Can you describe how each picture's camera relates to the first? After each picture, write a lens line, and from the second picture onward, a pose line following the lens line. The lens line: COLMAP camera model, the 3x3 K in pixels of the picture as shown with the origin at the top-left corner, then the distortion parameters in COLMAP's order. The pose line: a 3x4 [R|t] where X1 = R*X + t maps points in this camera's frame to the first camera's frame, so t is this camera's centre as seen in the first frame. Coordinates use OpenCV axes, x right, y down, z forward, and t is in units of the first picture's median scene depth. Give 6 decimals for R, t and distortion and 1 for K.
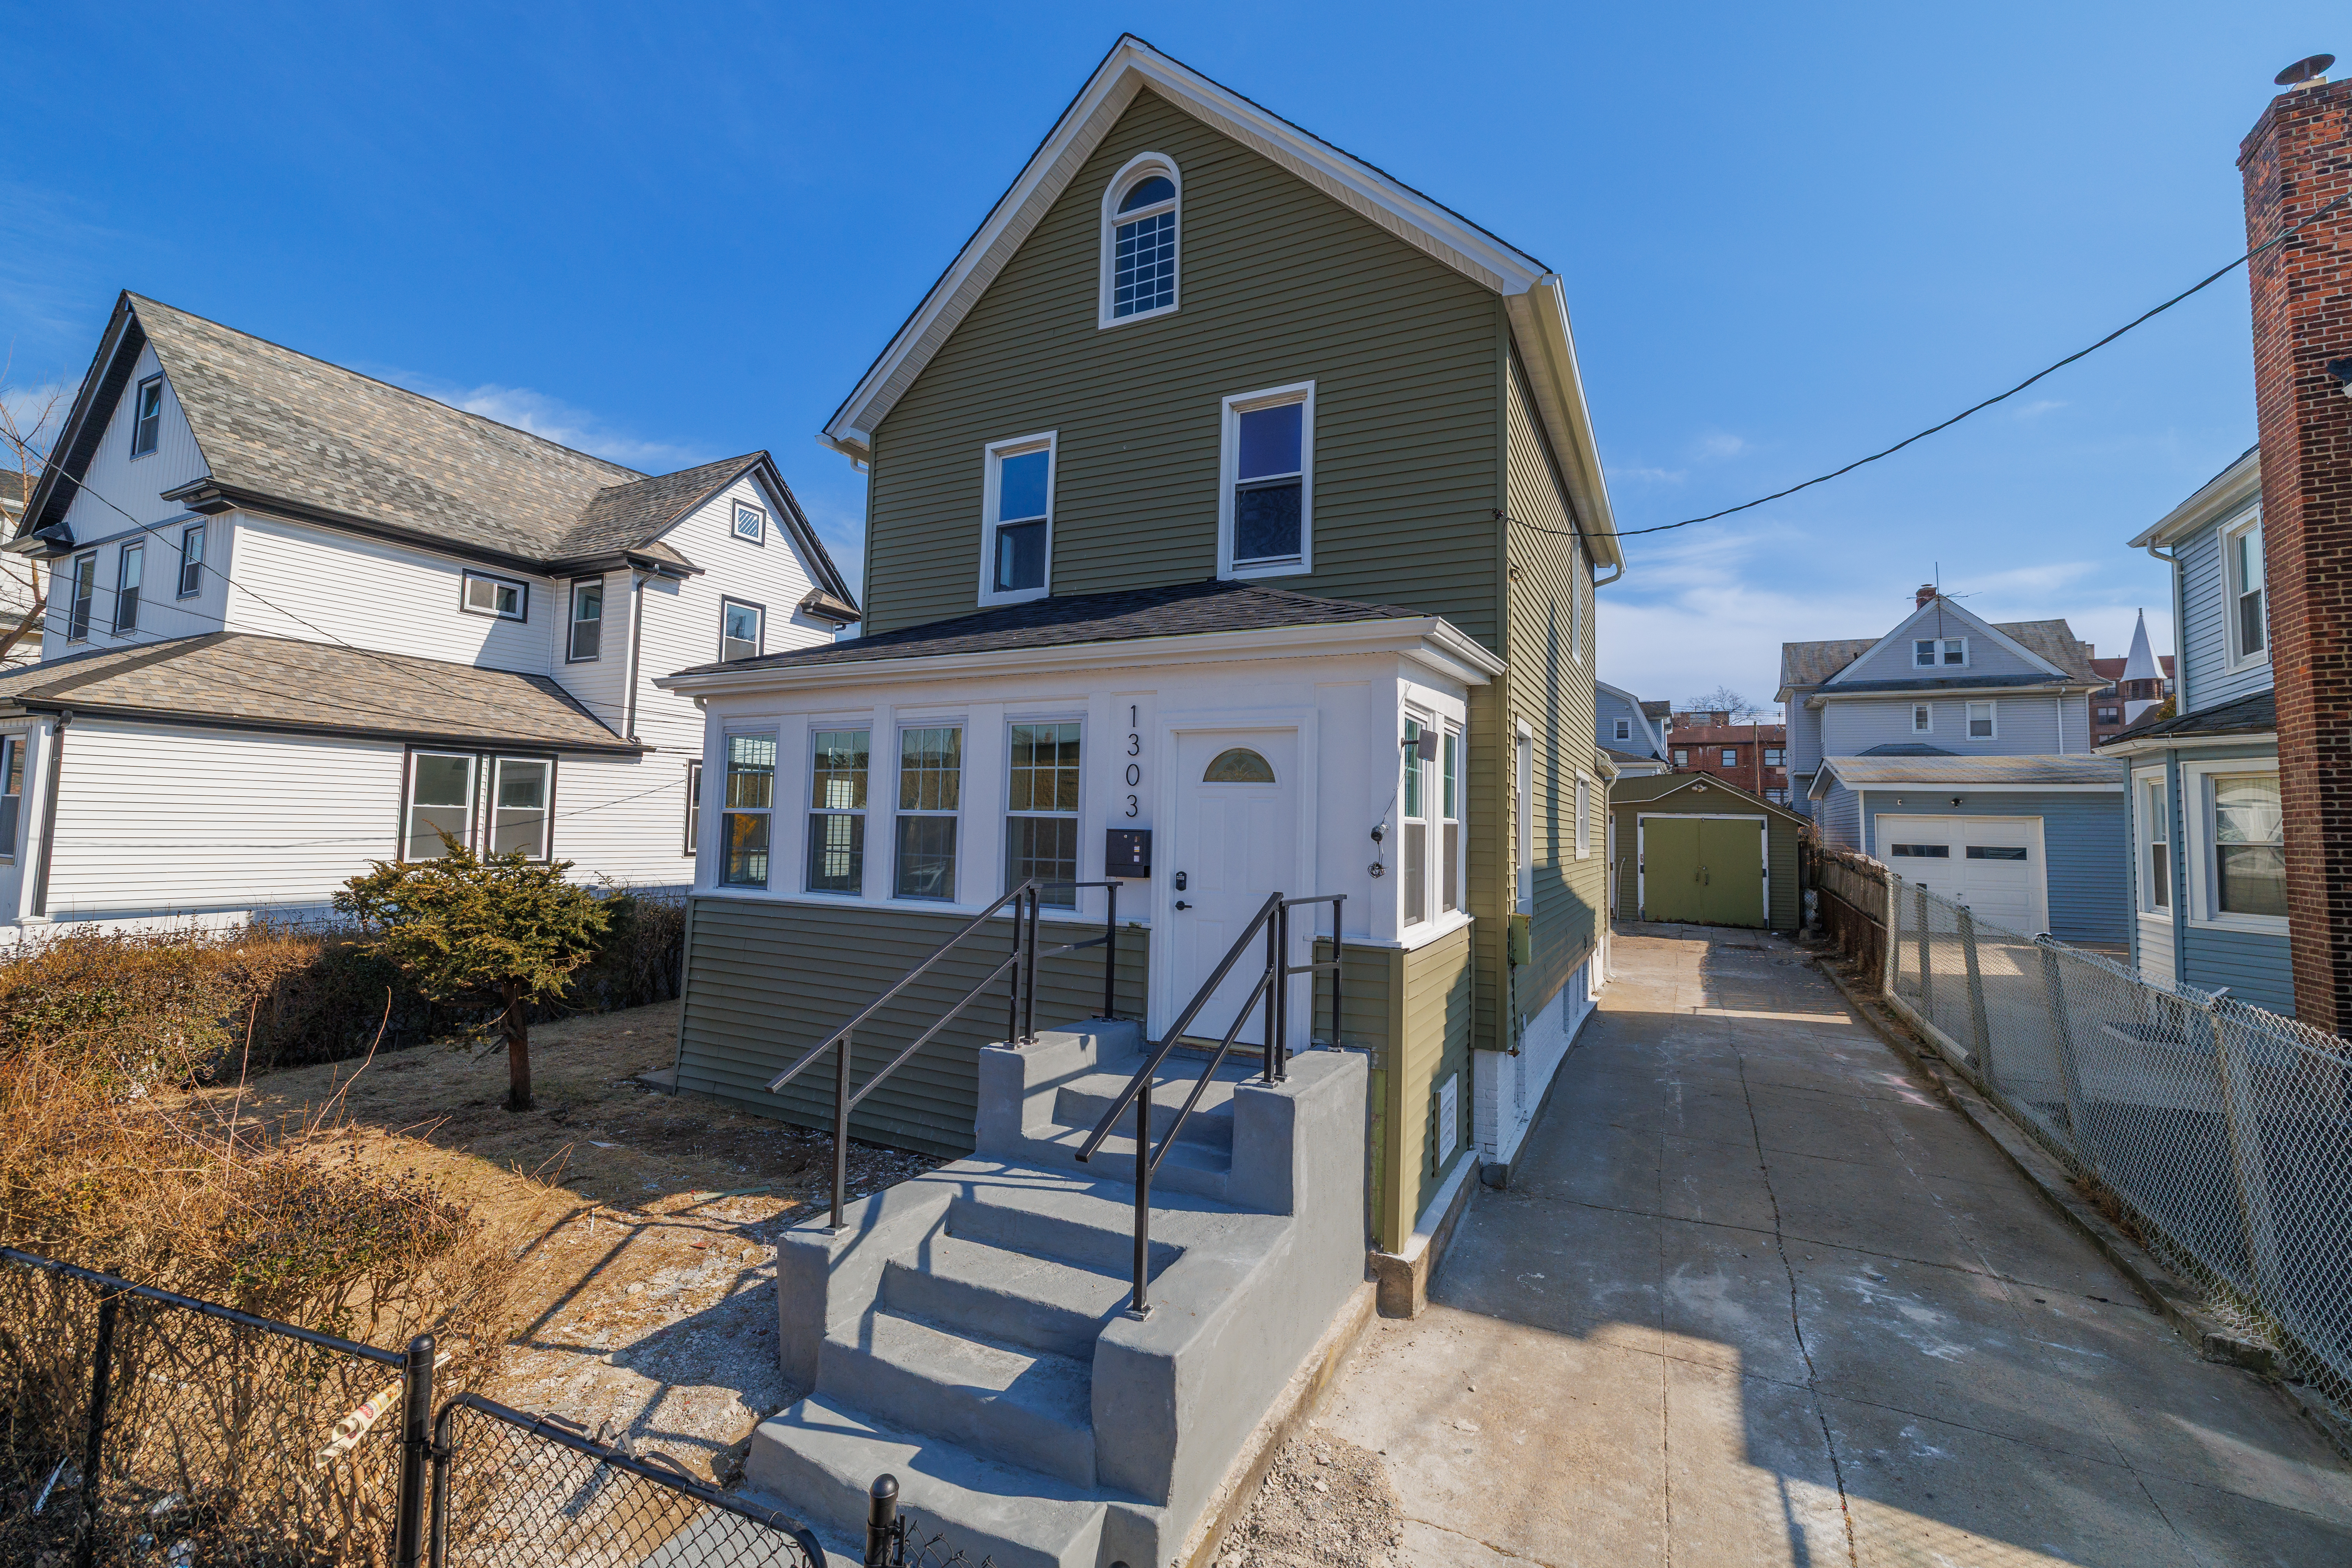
lens RADIAL K [[995.1, 0, 1200.2], [0, 995.1, 774.6], [0, 0, 1]] dist [0.001428, 0.000718]
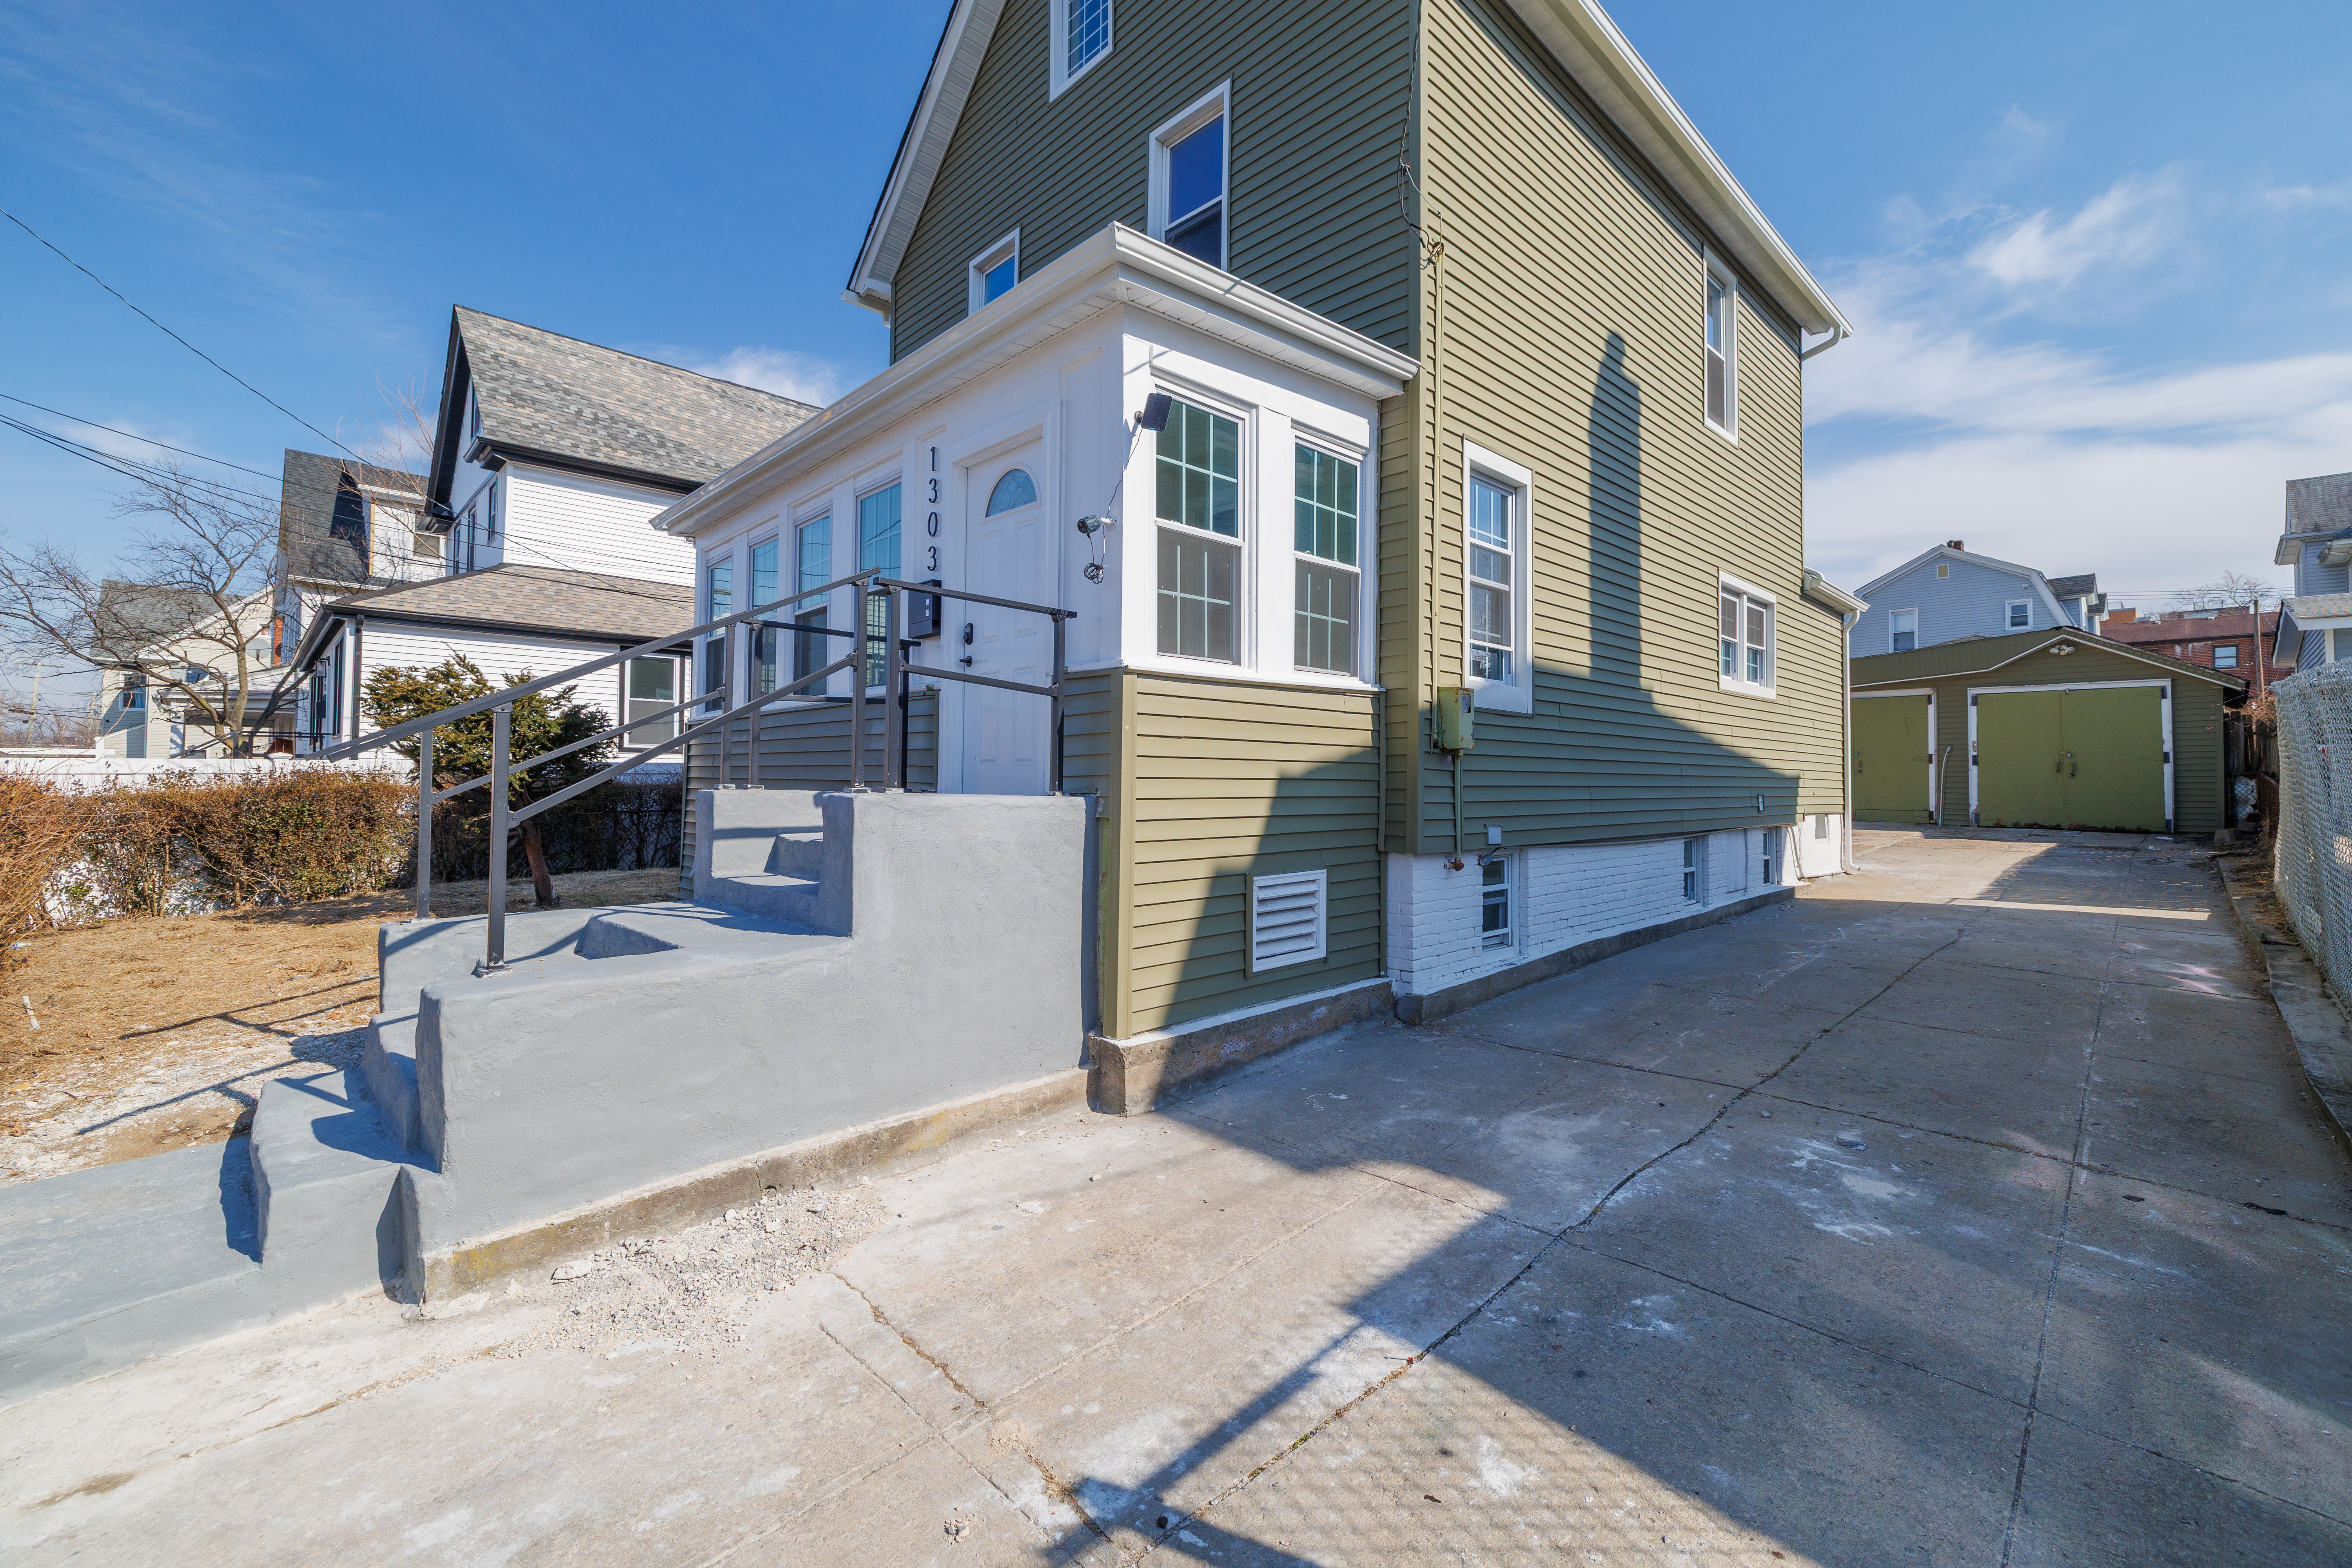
lens RADIAL K [[995.1, 0, 1179.4], [0, 995.1, 764.8], [0, 0, 1]] dist [0.001428, 0.000718]
pose [[0.943209, -0.022054, -0.331467, 0.211562], [0.034769, 0.998868, 0.032477, 0.095057], [0.330375, -0.042158, 0.942908, 0.106384]]
